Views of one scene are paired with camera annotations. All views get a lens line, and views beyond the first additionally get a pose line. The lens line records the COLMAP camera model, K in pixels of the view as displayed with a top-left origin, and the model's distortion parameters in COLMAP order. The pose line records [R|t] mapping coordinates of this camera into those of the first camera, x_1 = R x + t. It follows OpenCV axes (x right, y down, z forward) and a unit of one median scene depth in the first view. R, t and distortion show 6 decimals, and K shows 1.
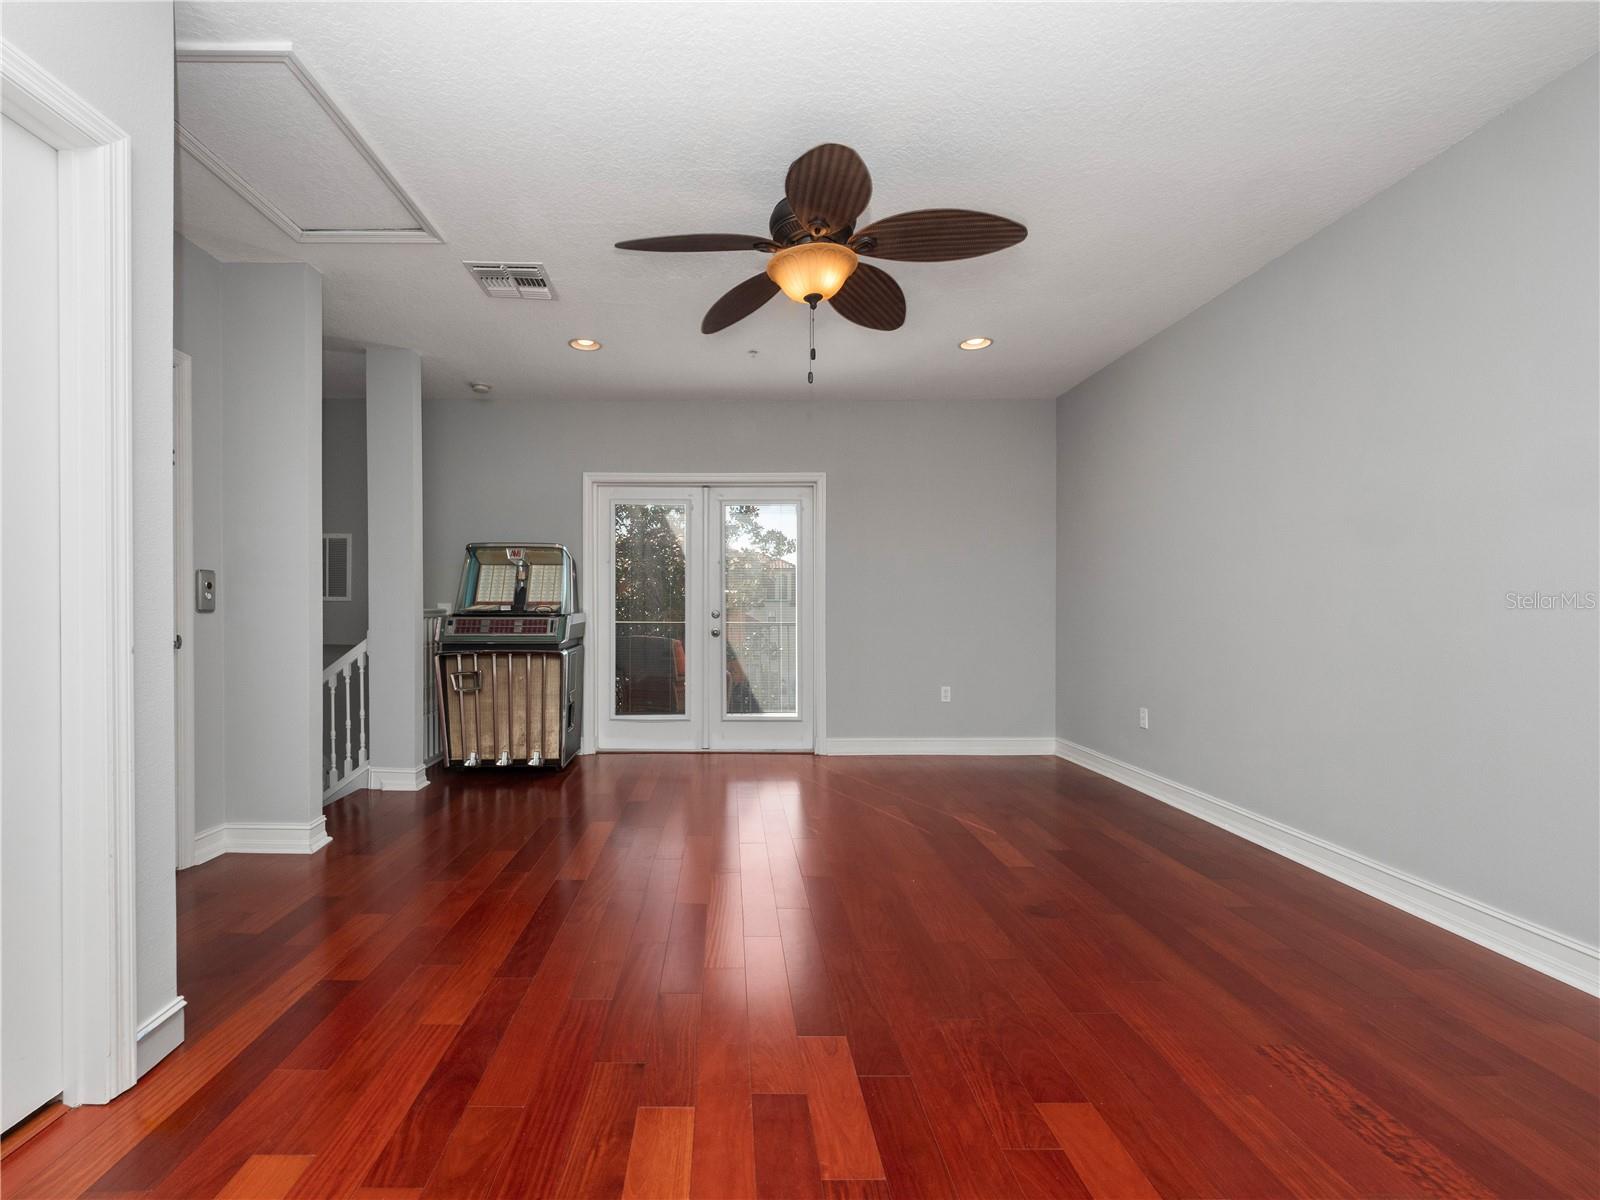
lens RADIAL K [[680.9, 0, 800.2], [0, 680.9, 615.1], [0, 0, 1]] dist [0.001648, 0.000069]
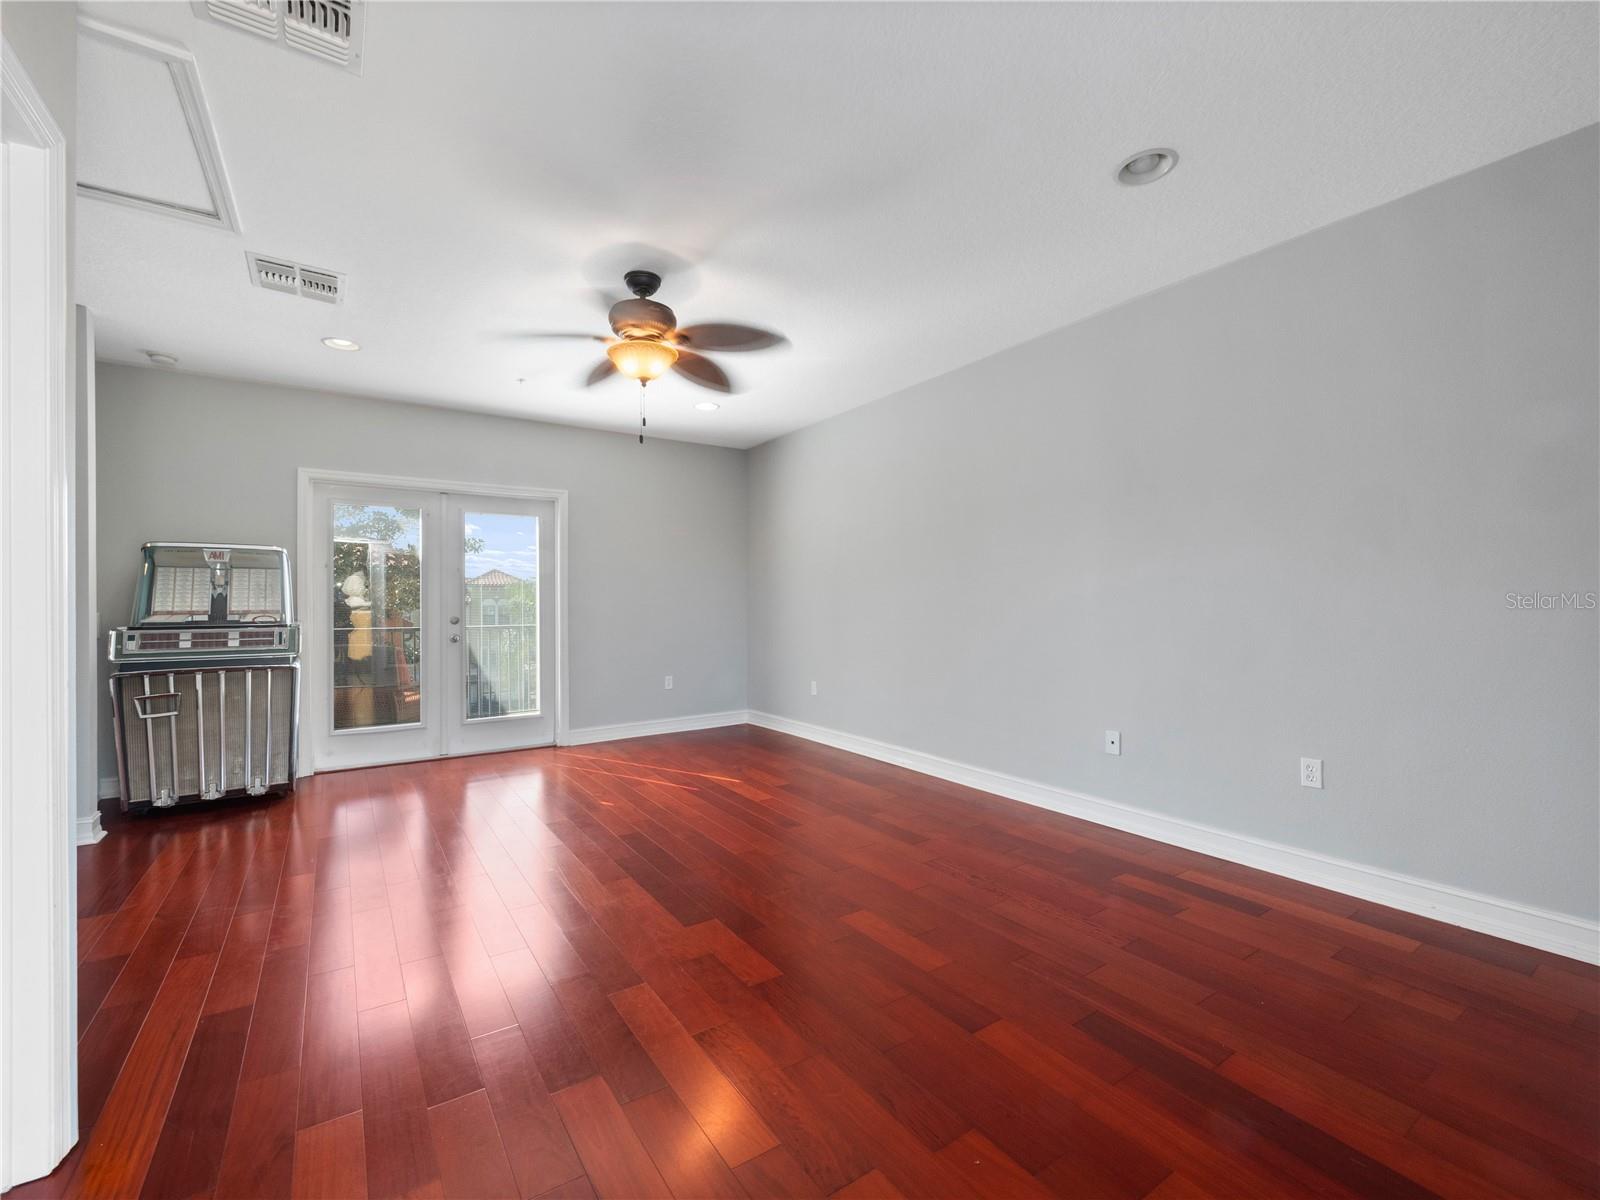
lens RADIAL K [[688.3, 0, 800.0], [0, 688.3, 600.0], [0, 0, 1]] dist [-0.001075, -0.000270]
pose [[0.829752, -0.004386, 0.558115, -0.288609], [0.014298, 0.999808, -0.013399, -0.011076], [-0.557949, 0.019098, 0.829656, -0.147714]]
